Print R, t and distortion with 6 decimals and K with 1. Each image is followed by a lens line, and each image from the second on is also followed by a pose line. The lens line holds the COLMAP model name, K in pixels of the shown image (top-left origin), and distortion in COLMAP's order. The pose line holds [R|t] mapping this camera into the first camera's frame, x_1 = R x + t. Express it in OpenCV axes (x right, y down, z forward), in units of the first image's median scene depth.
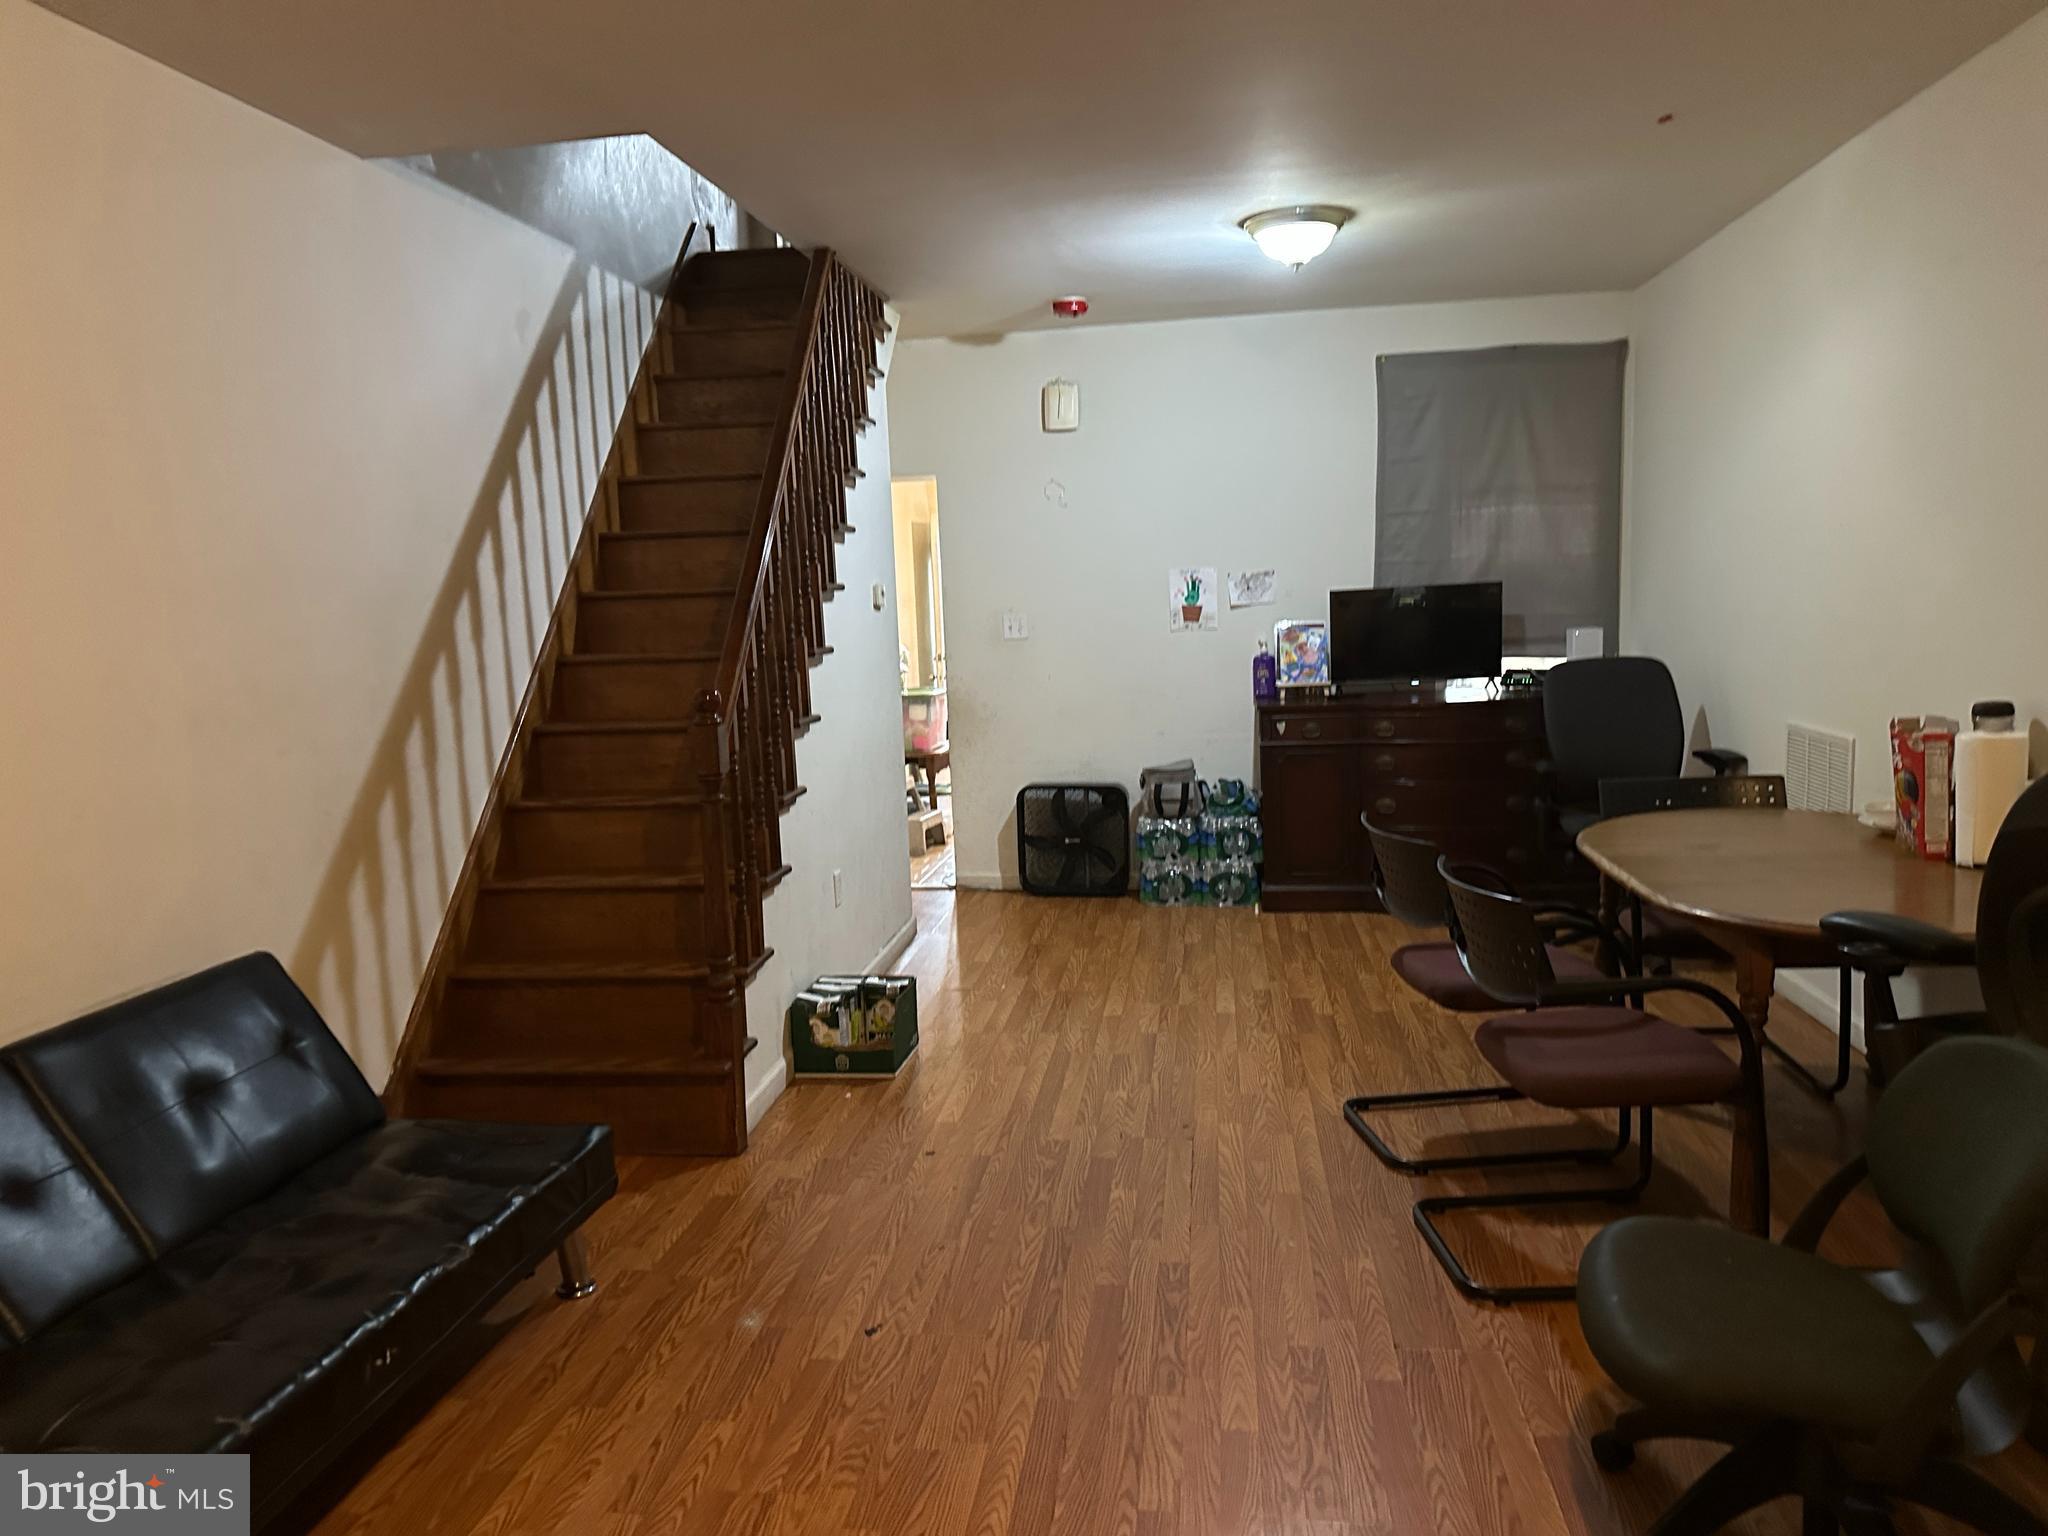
lens RADIAL K [[1429.9, 0, 1024.0], [0, 1429.9, 768.0], [0, 0, 1]] dist [0.194873, -0.328443]
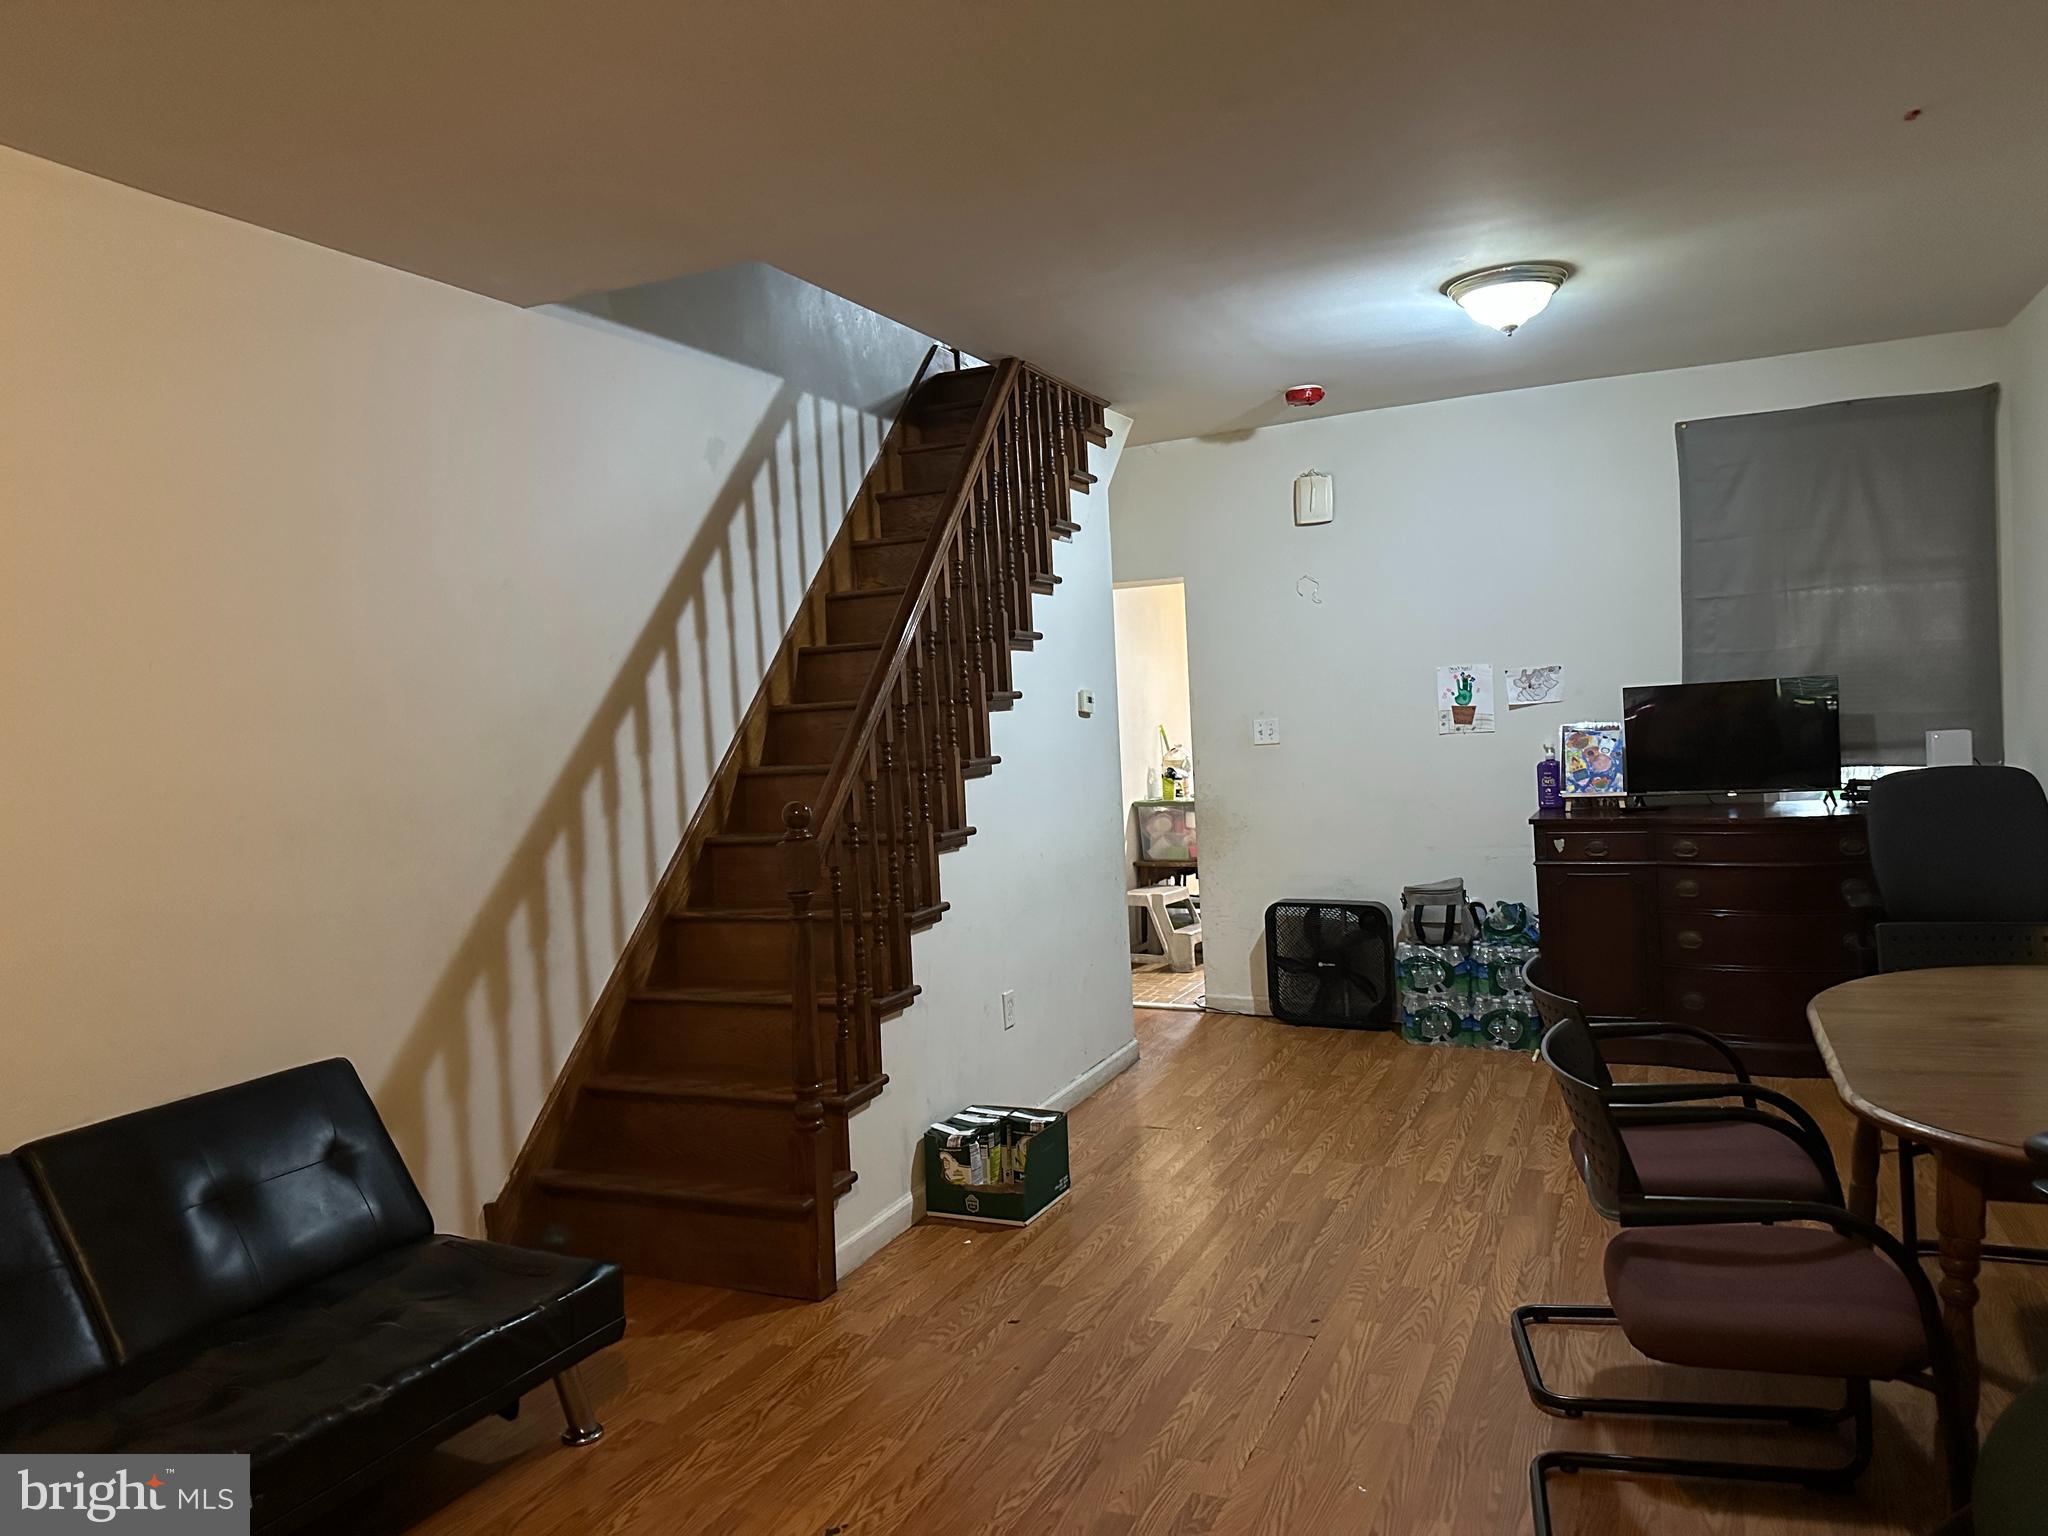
lens RADIAL K [[1430.0, 0, 1031.0], [0, 1430.0, 759.7], [0, 0, 1]] dist [0.187827, -0.328530]
pose [[0.959263, -0.002913, -0.282499, 0.131821], [-0.018235, 0.997223, -0.072203, -0.010927], [0.281925, 0.074413, 0.956547, 0.070854]]
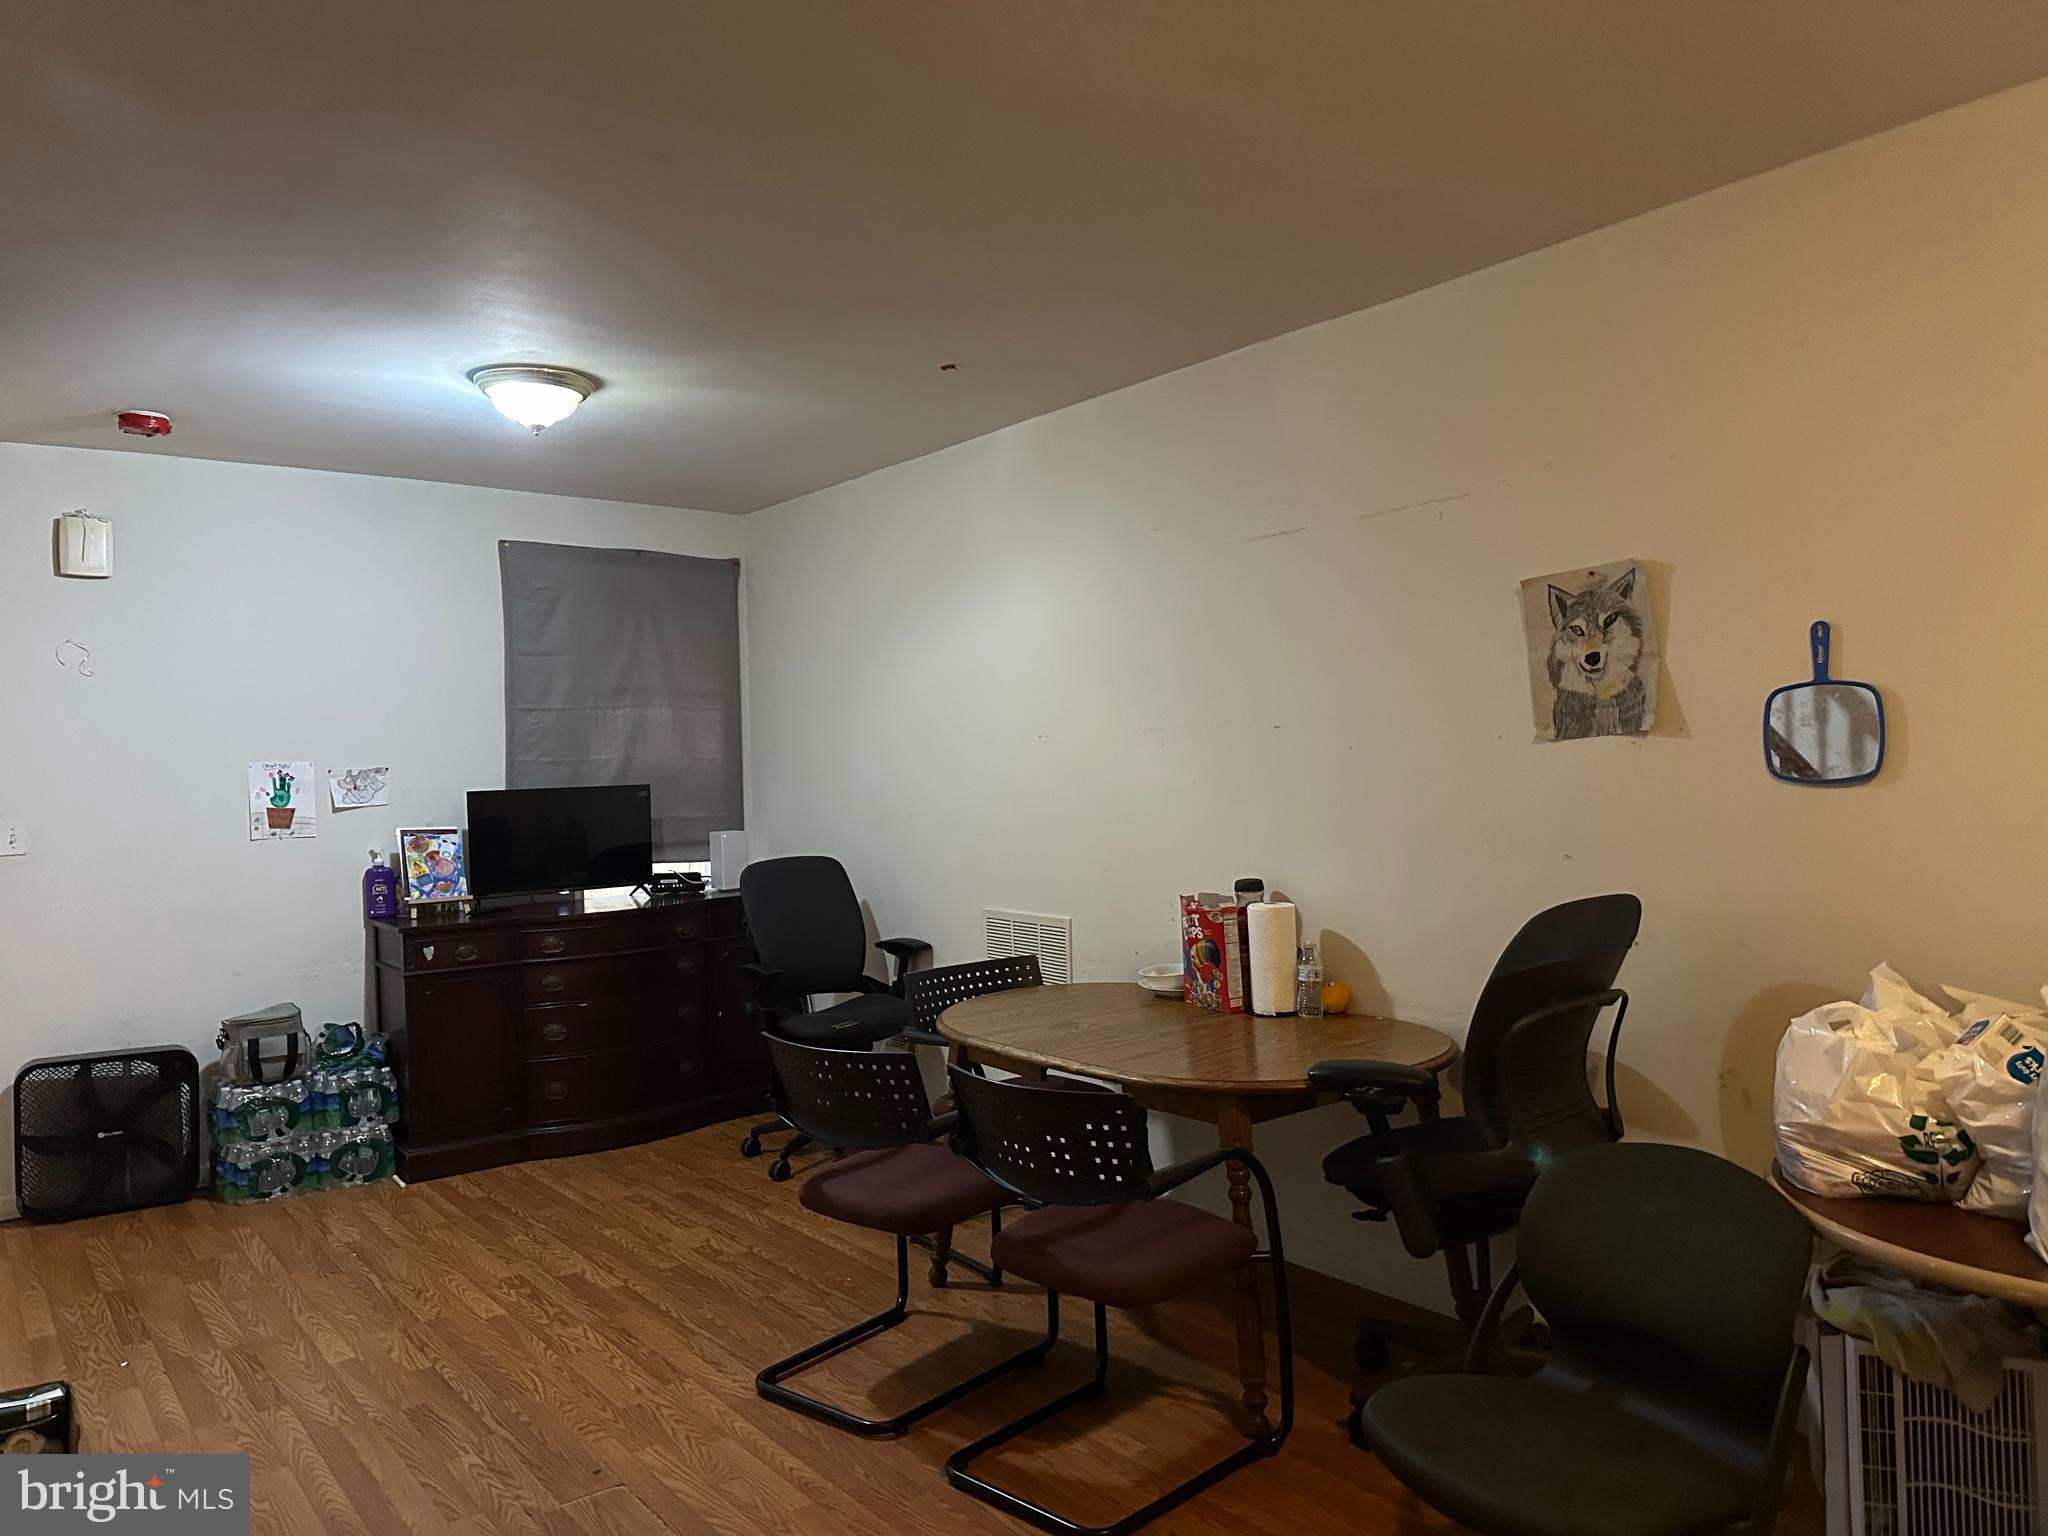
lens RADIAL K [[1430.7, 0, 1070.3], [0, 1430.7, 765.0], [0, 0, 1]] dist [-0.006583, -0.008975]
pose [[0.685253, 0.018958, 0.728058, -0.184460], [0.089533, 0.989886, -0.110045, -0.012415], [-0.722781, 0.140594, 0.676625, 0.170805]]
